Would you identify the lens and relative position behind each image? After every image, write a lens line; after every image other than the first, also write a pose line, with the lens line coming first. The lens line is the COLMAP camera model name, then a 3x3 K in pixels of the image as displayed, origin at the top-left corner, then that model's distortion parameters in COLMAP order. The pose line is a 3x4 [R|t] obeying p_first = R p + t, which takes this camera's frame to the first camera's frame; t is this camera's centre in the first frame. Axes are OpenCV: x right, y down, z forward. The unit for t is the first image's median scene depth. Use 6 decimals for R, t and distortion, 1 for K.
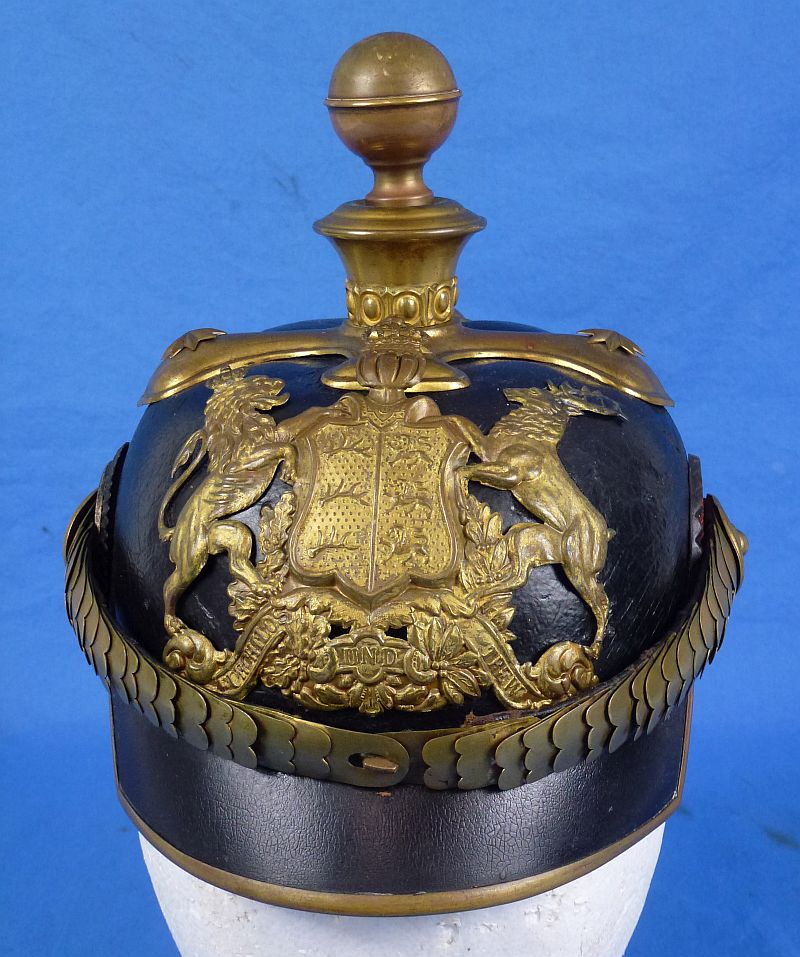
lens RADIAL K [[1238.6, 0, 403.7], [0, 1238.6, 478.2], [0, 0, 1]] dist [-0.033813, 0.000000]
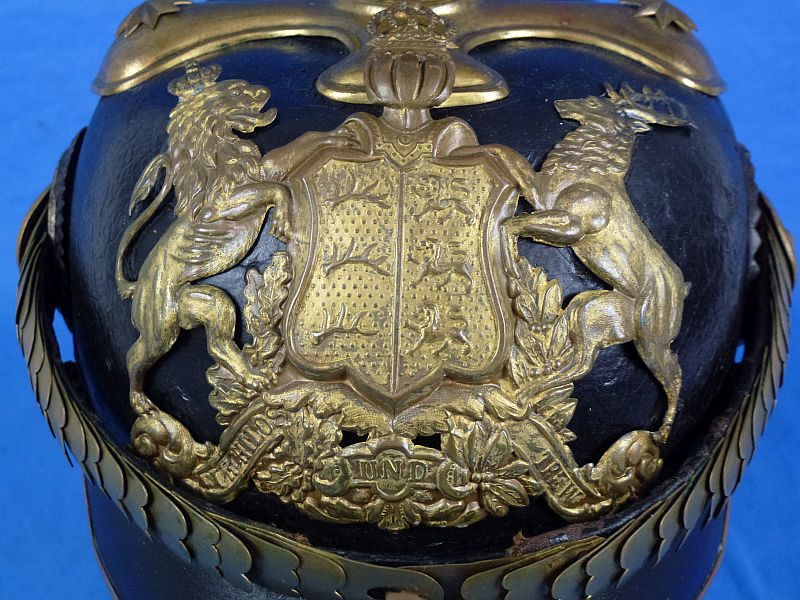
lens RADIAL K [[1063.9, 0, 393.6], [0, 1063.9, 300.9], [0, 0, 1]] dist [-0.039085, 0.000000]
pose [[0.999522, -0.011844, 0.028556, -0.042053], [0.005274, 0.975486, 0.219997, -0.101109], [-0.030462, -0.219742, 0.975082, 0.345483]]
